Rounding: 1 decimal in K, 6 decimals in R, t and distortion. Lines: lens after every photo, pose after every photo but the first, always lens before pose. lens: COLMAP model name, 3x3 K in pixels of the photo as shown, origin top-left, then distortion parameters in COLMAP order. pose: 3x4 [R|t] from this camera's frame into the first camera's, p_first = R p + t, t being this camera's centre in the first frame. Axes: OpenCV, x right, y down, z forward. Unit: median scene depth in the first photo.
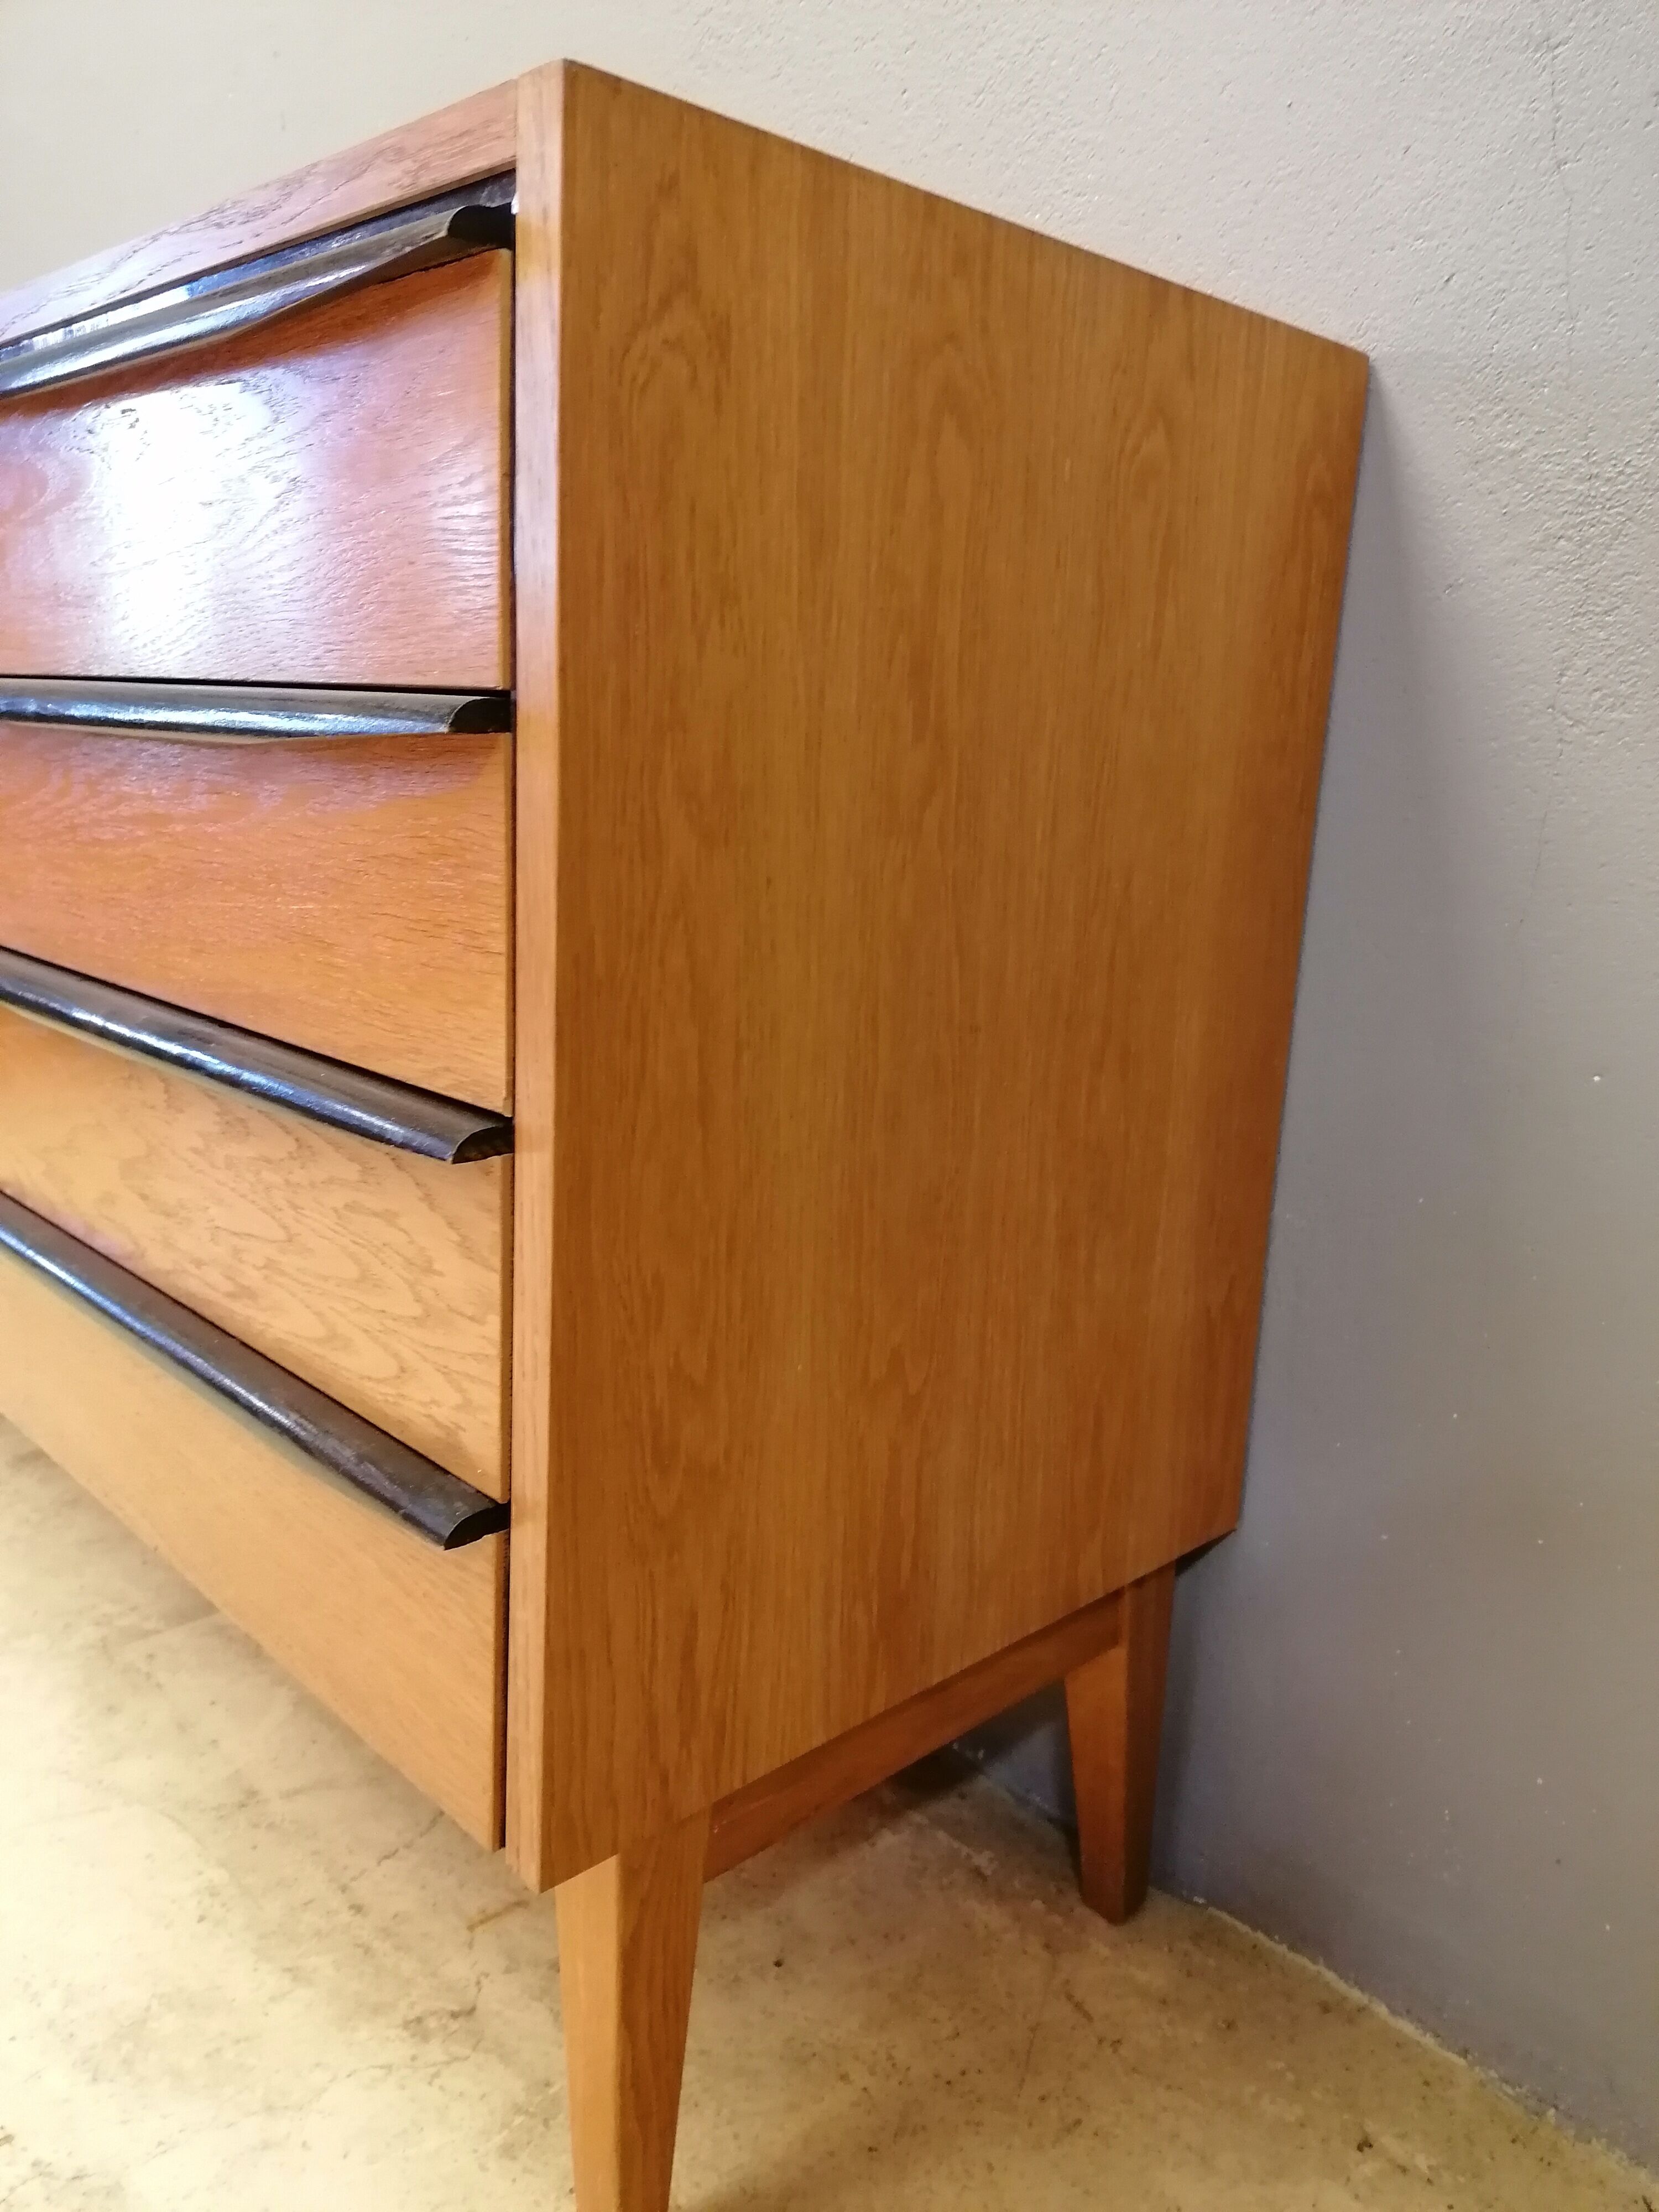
lens RADIAL K [[1668.0, 0, 824.8], [0, 1668.0, 1109.2], [0, 0, 1]] dist [0.094062, -0.118722]
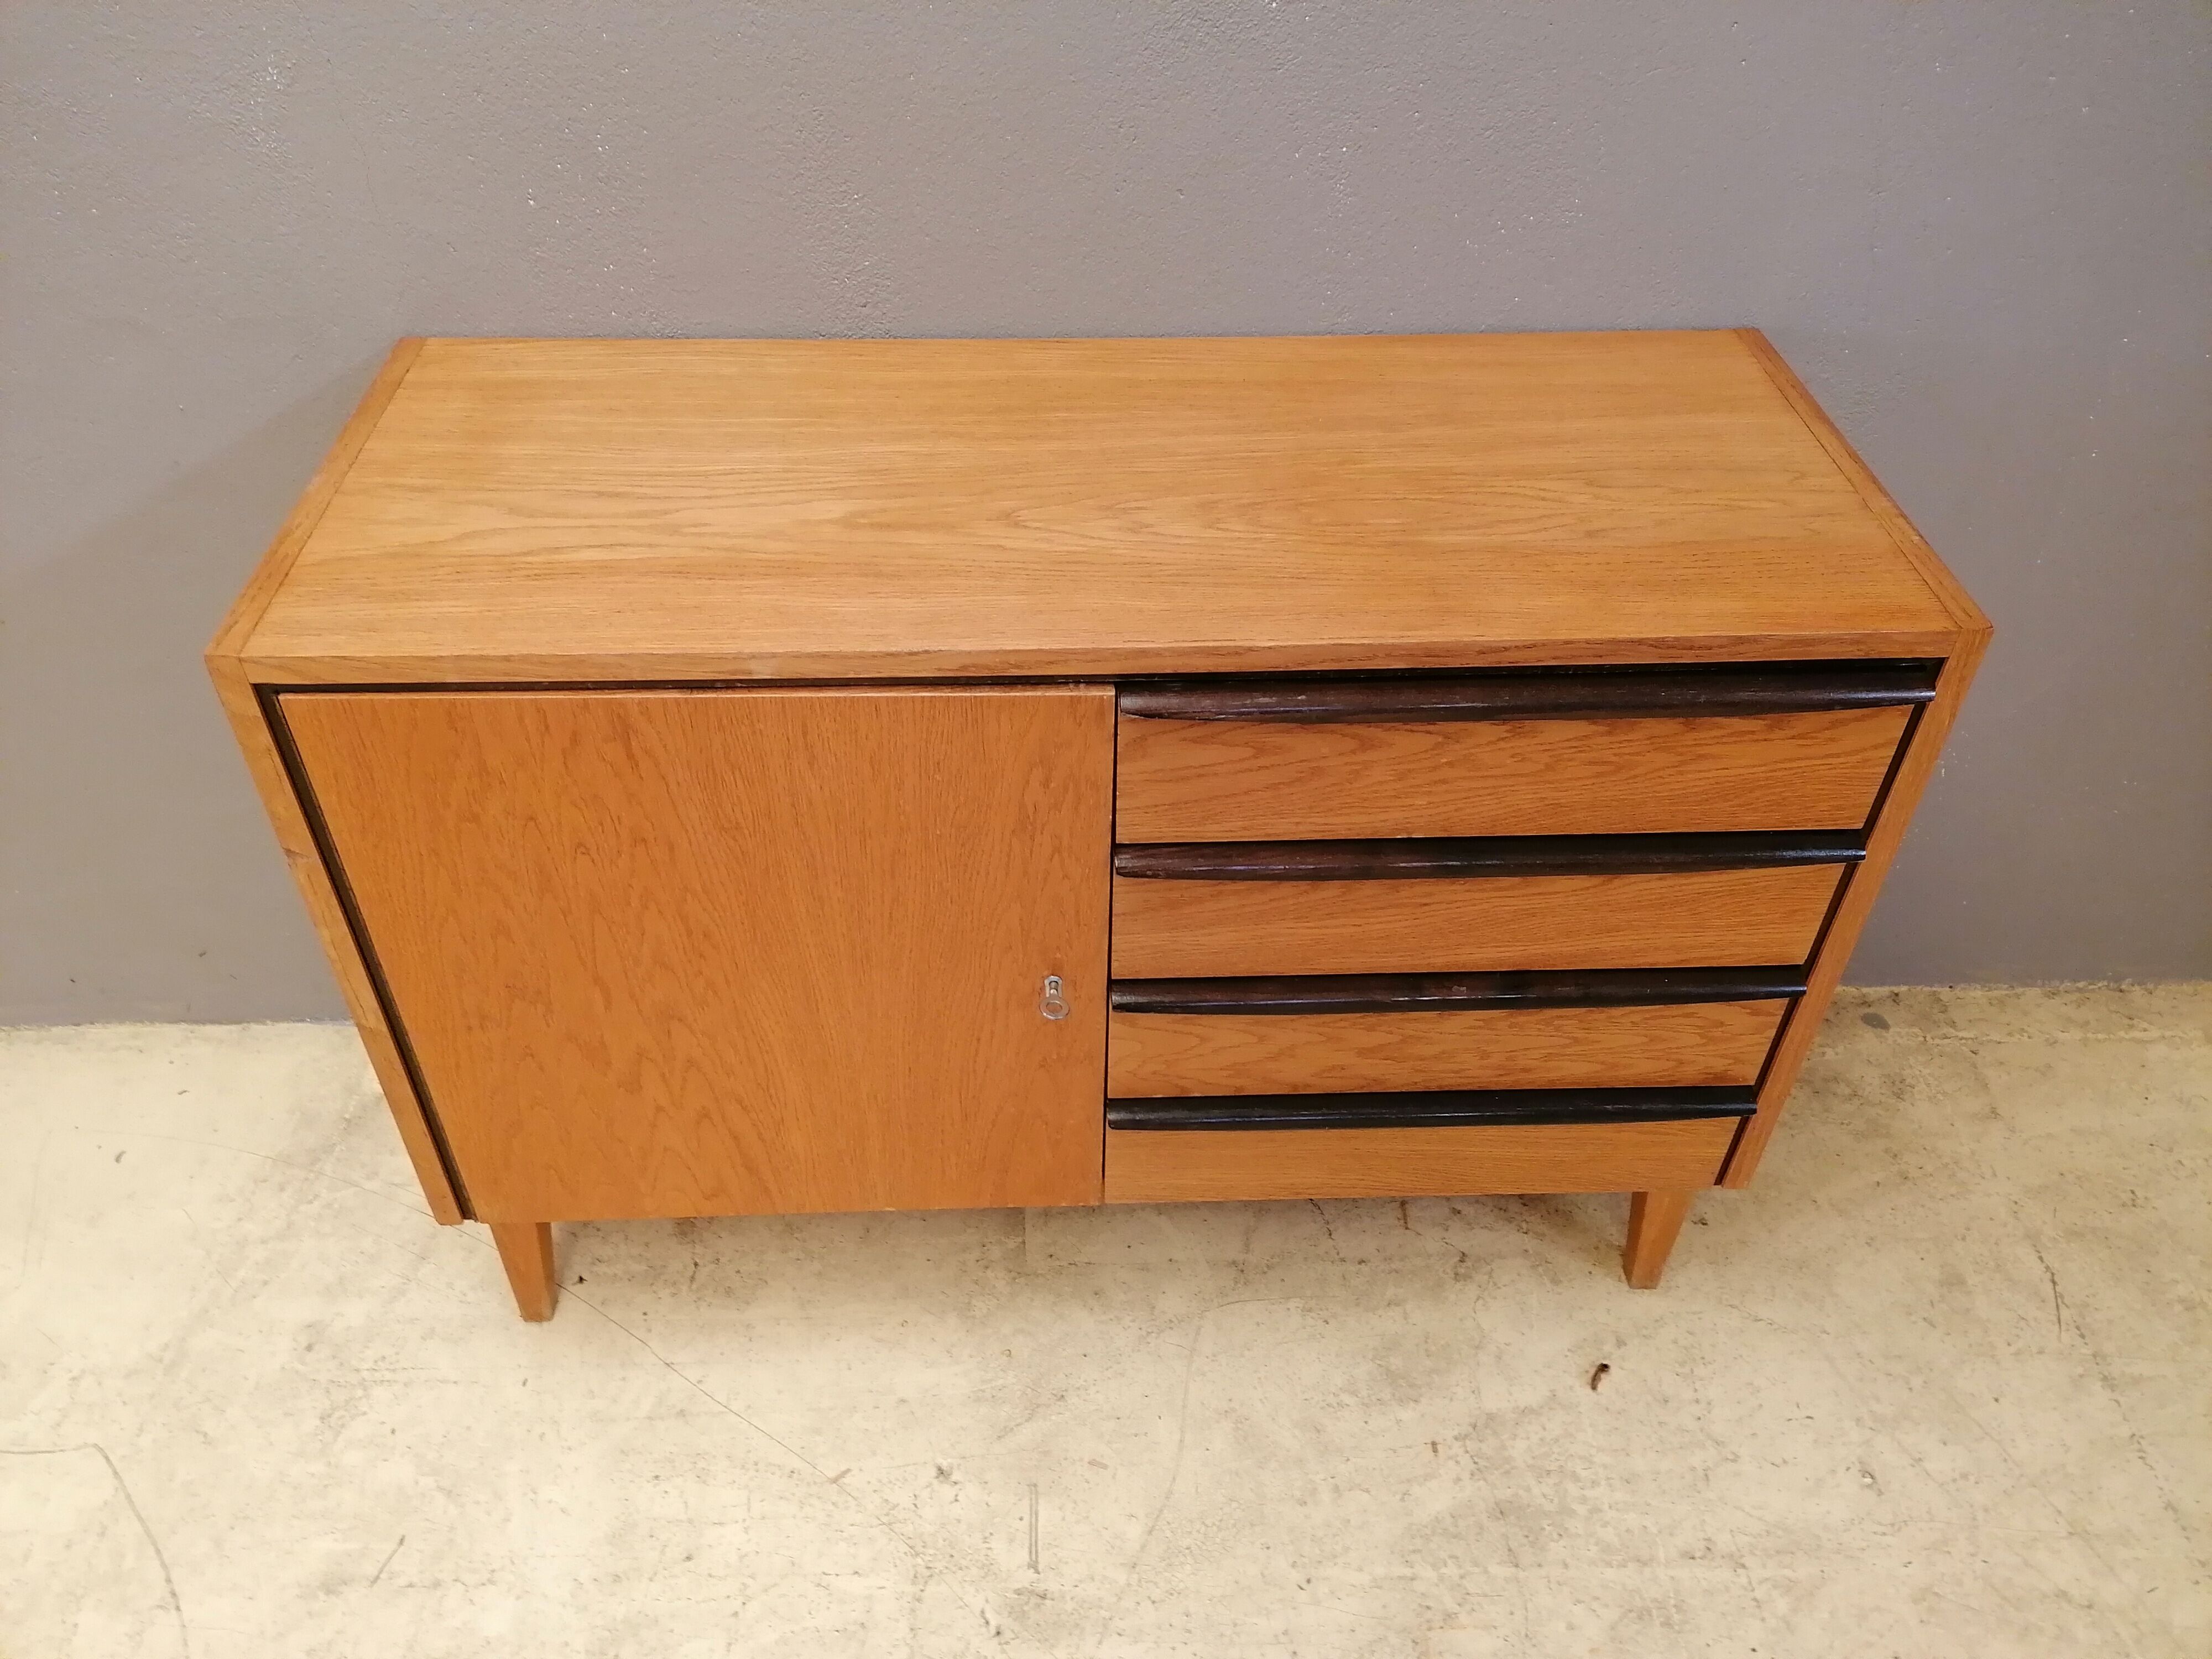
lens RADIAL K [[1659.0, 0, 1106.0], [0, 1659.0, 824.4], [0, 0, 1]] dist [0.115415, -0.146728]
pose [[0.654589, -0.522592, 0.546271, -1.403797], [0.180334, 0.809675, 0.558486, -1.144706], [-0.734162, -0.267068, 0.624245, 0.226645]]
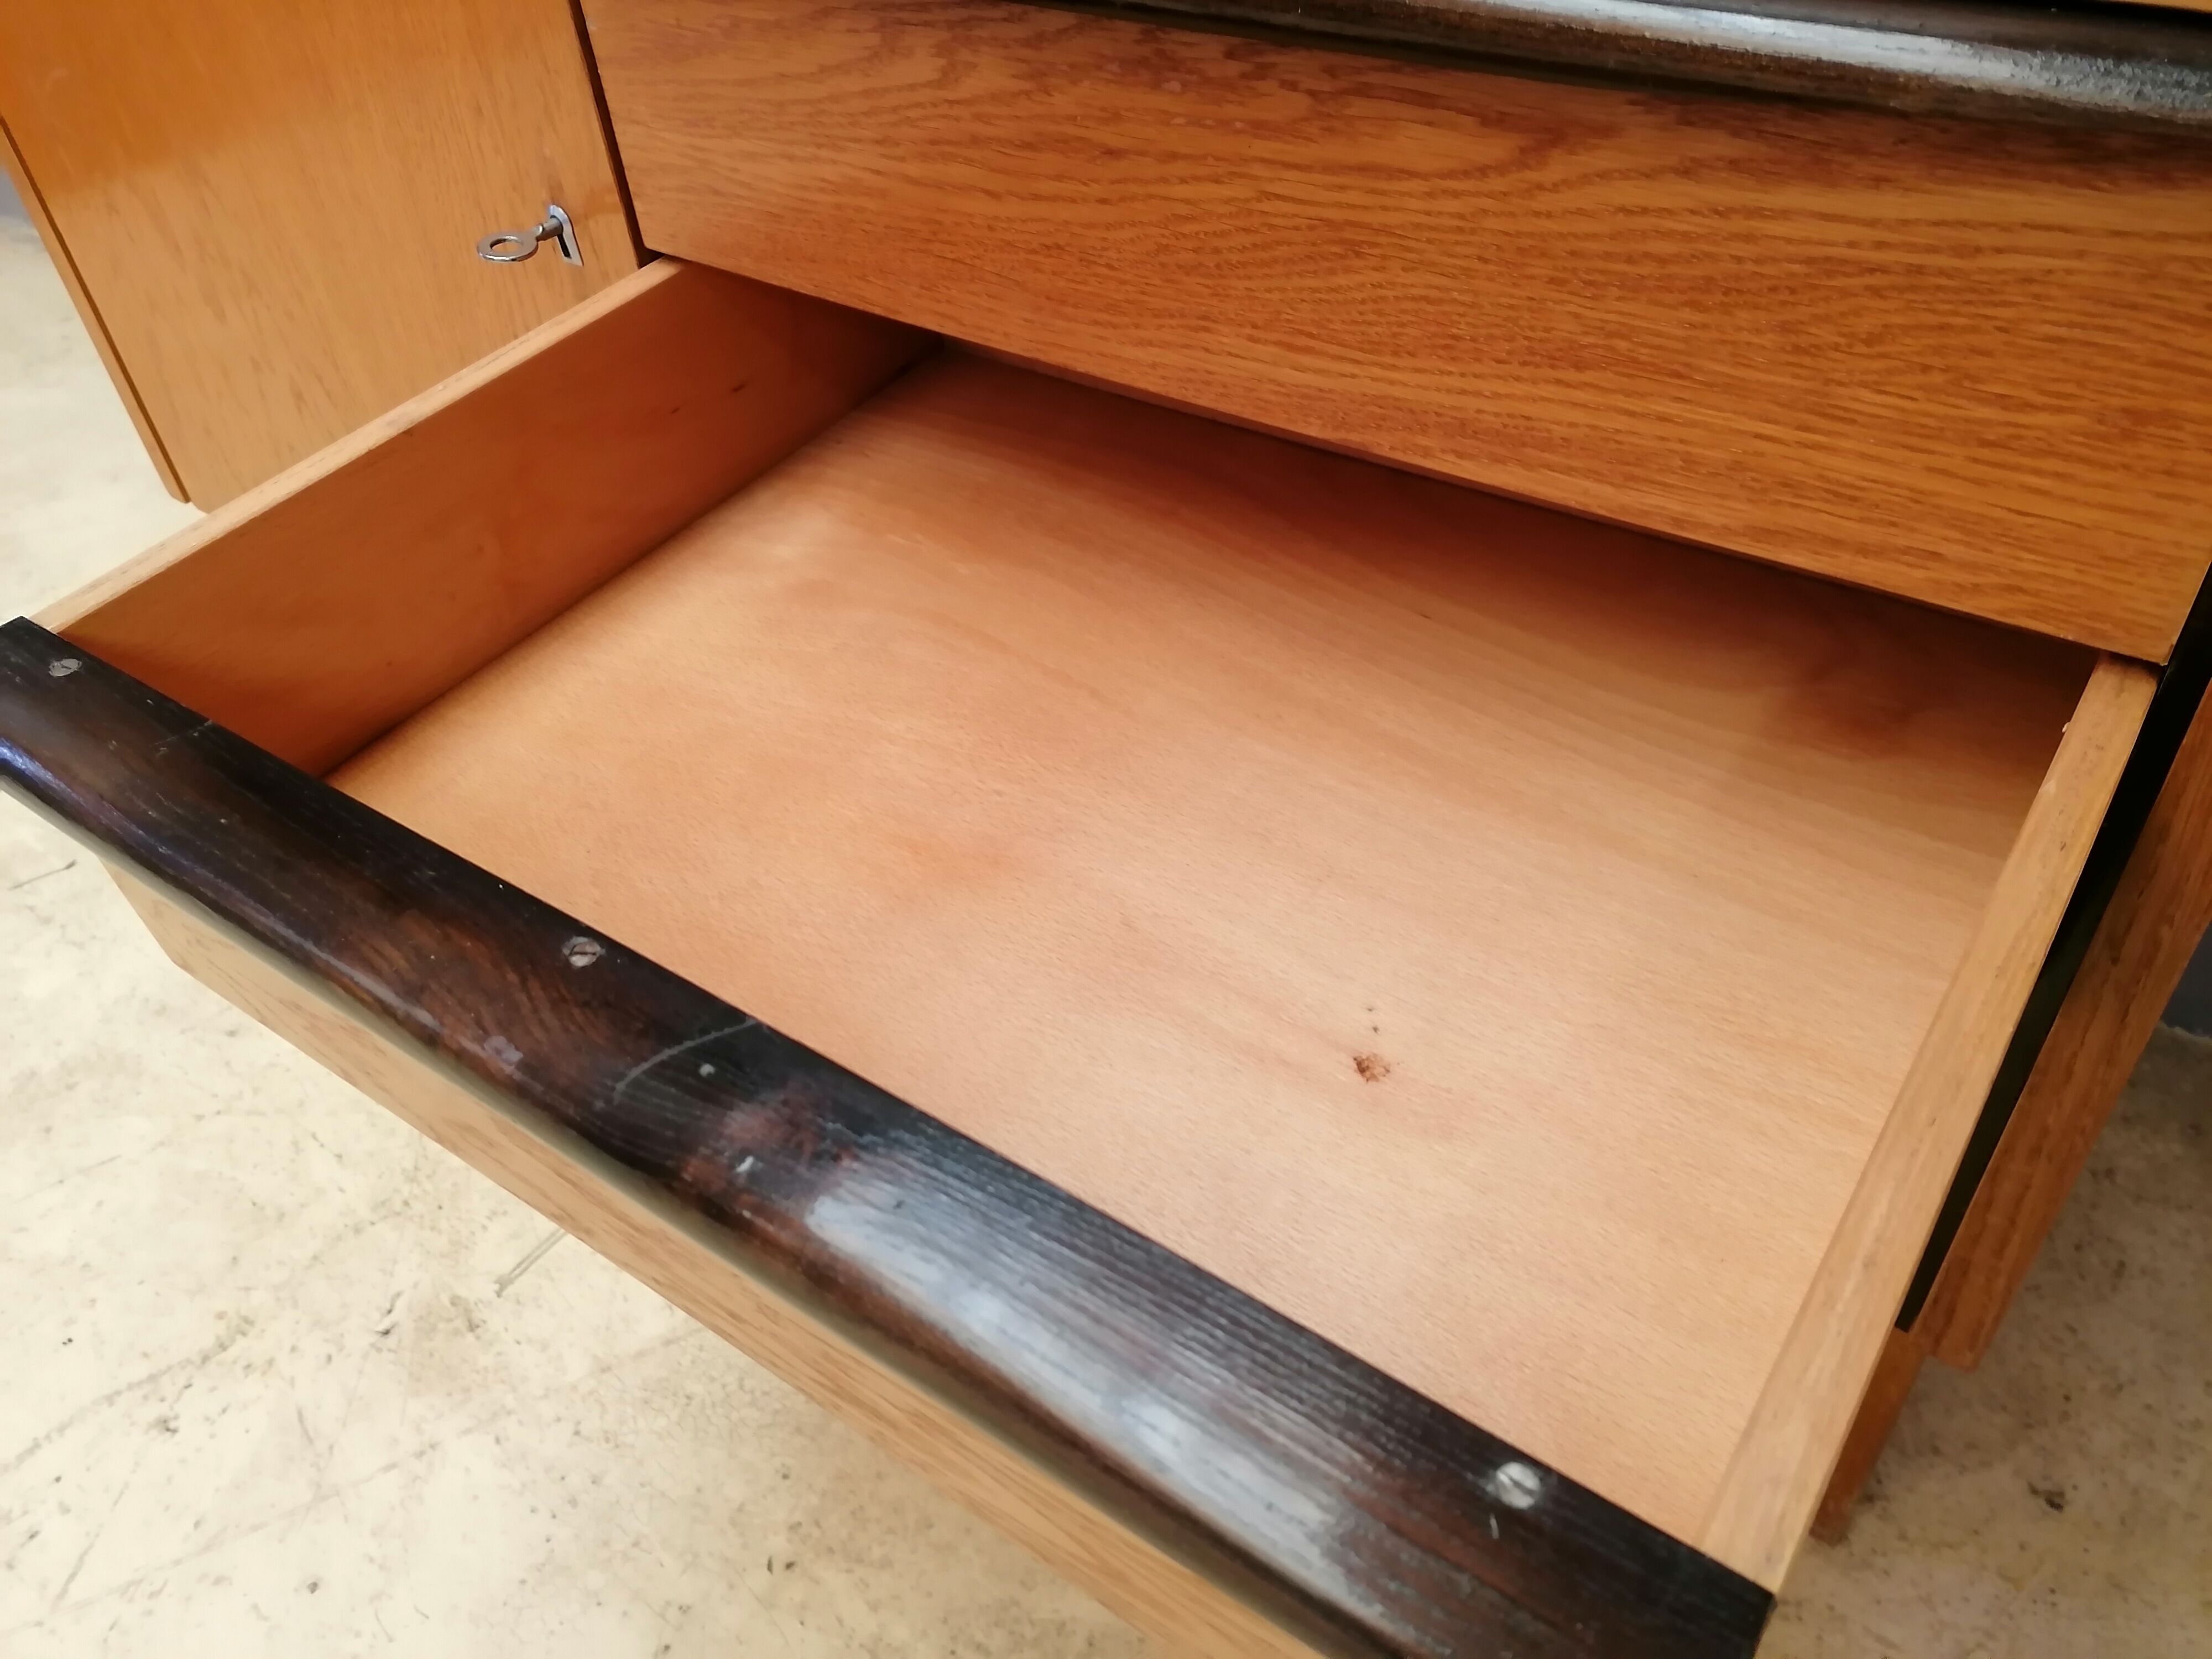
lens RADIAL K [[1659.0, 0, 1106.0], [0, 1659.0, 824.4], [0, 0, 1]] dist [0.115415, -0.146728]
pose [[0.978841, -0.196945, 0.055517, -0.480003], [0.146327, 0.863379, 0.482873, -0.244404], [-0.143032, -0.464532, 0.873929, 0.300983]]
